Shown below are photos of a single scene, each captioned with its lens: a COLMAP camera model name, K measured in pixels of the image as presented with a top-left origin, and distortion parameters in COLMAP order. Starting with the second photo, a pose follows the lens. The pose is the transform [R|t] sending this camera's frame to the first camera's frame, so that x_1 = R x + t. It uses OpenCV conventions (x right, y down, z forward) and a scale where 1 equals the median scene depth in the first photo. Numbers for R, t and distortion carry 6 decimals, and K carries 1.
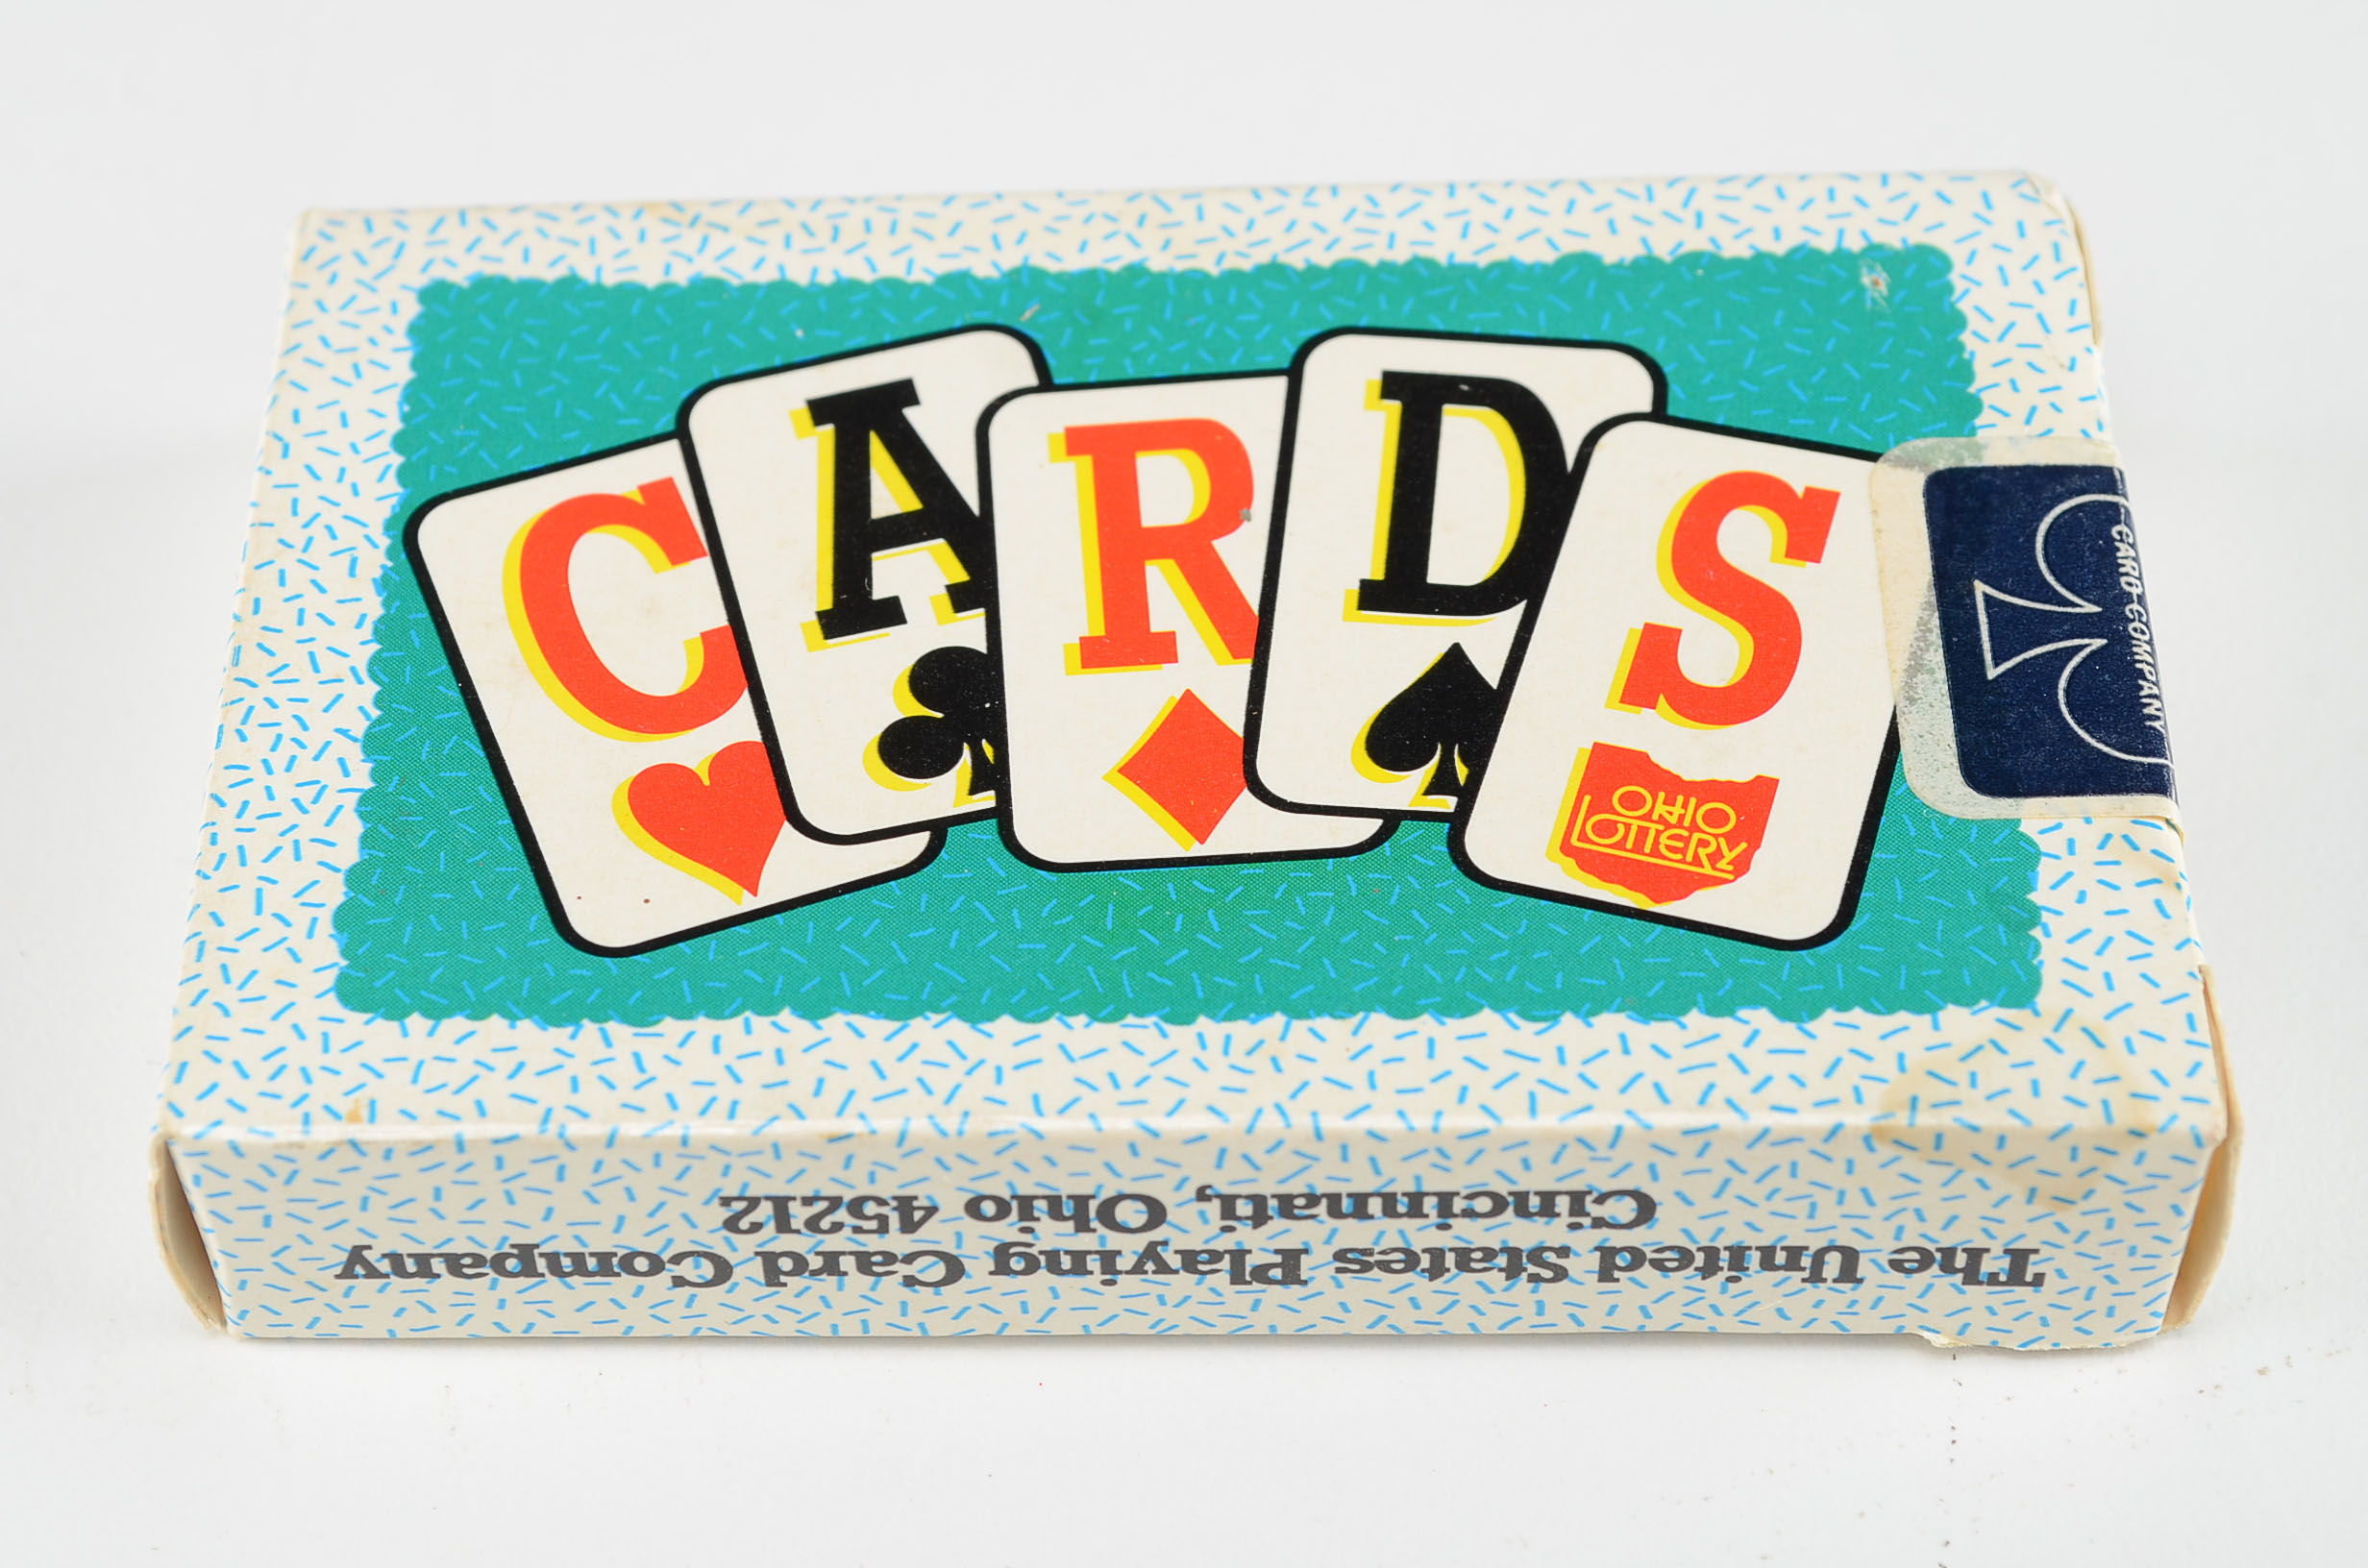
lens RADIAL K [[4994.4, 0, 1185.0], [0, 4994.4, 783.3], [0, 0, 1]] dist [-0.001100, 0.000000]
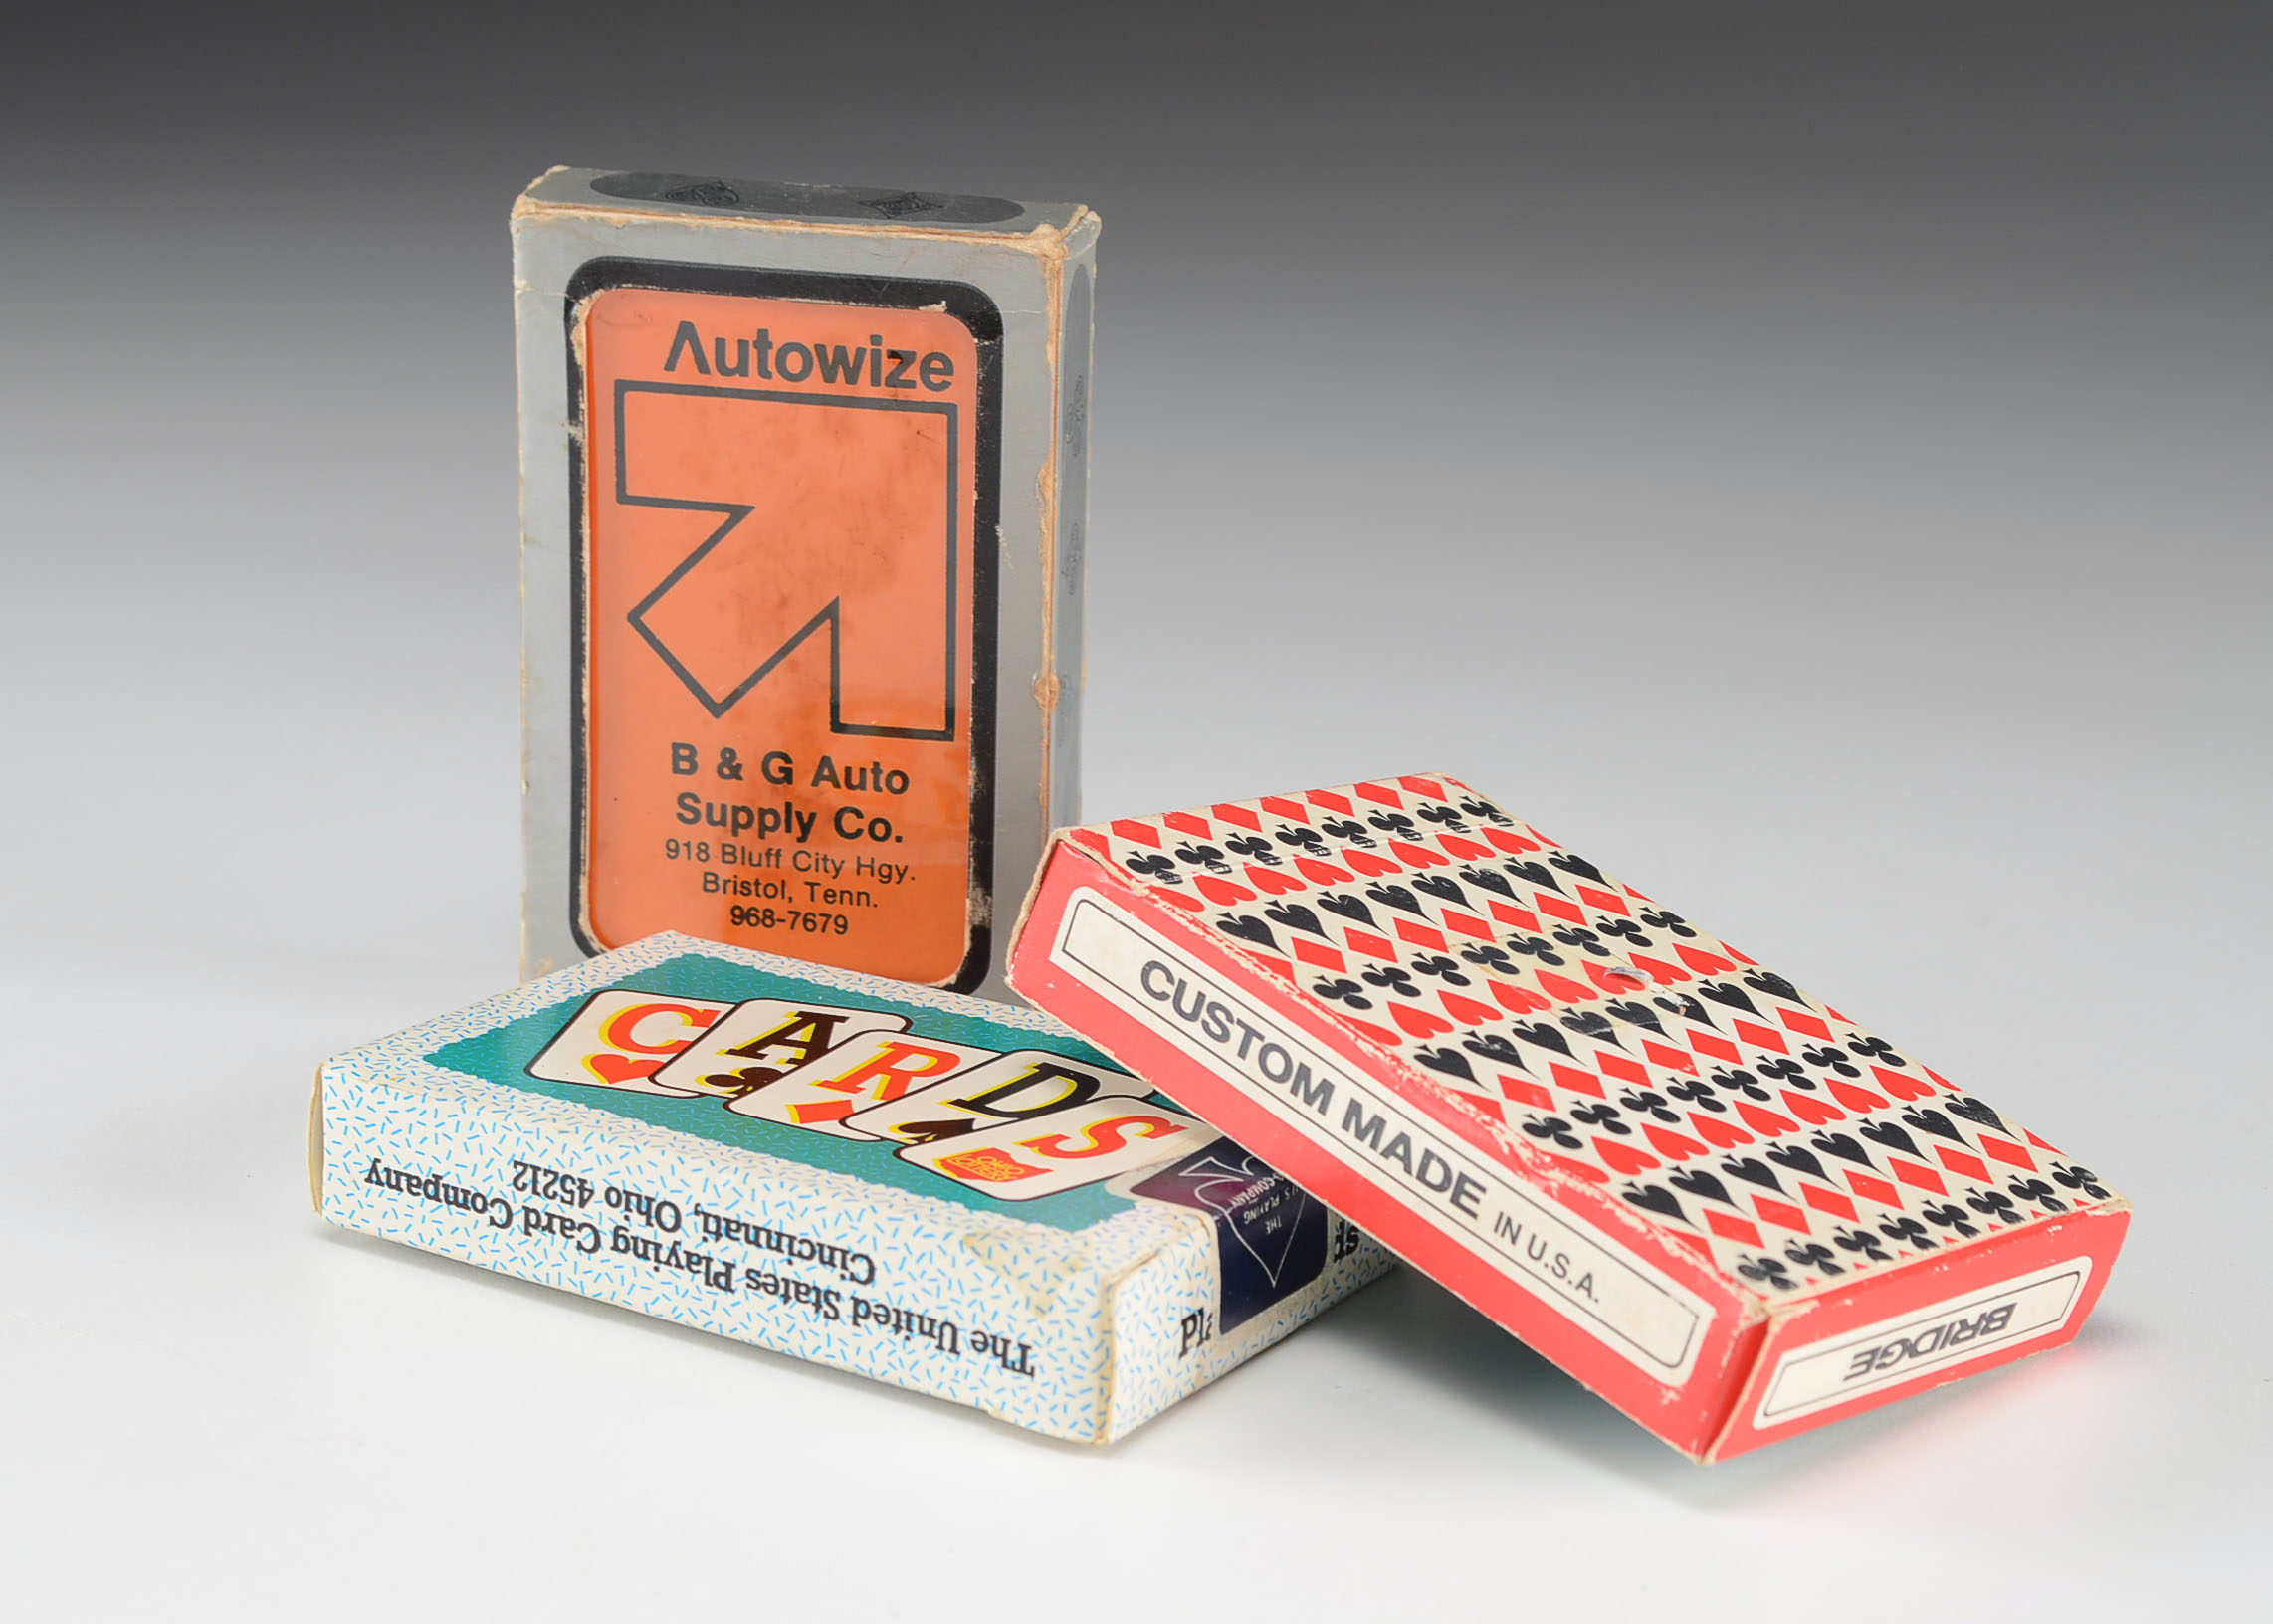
lens RADIAL K [[5269.7, 0, 1133.8], [0, 5269.7, 812.2], [0, 0, 1]] dist [0.002445, 0.000000]
pose [[0.852776, 0.192659, -0.485445, 1.184555], [-0.440111, 0.765533, -0.469321, 0.898639], [0.281205, 0.613875, 0.737619, -0.675070]]
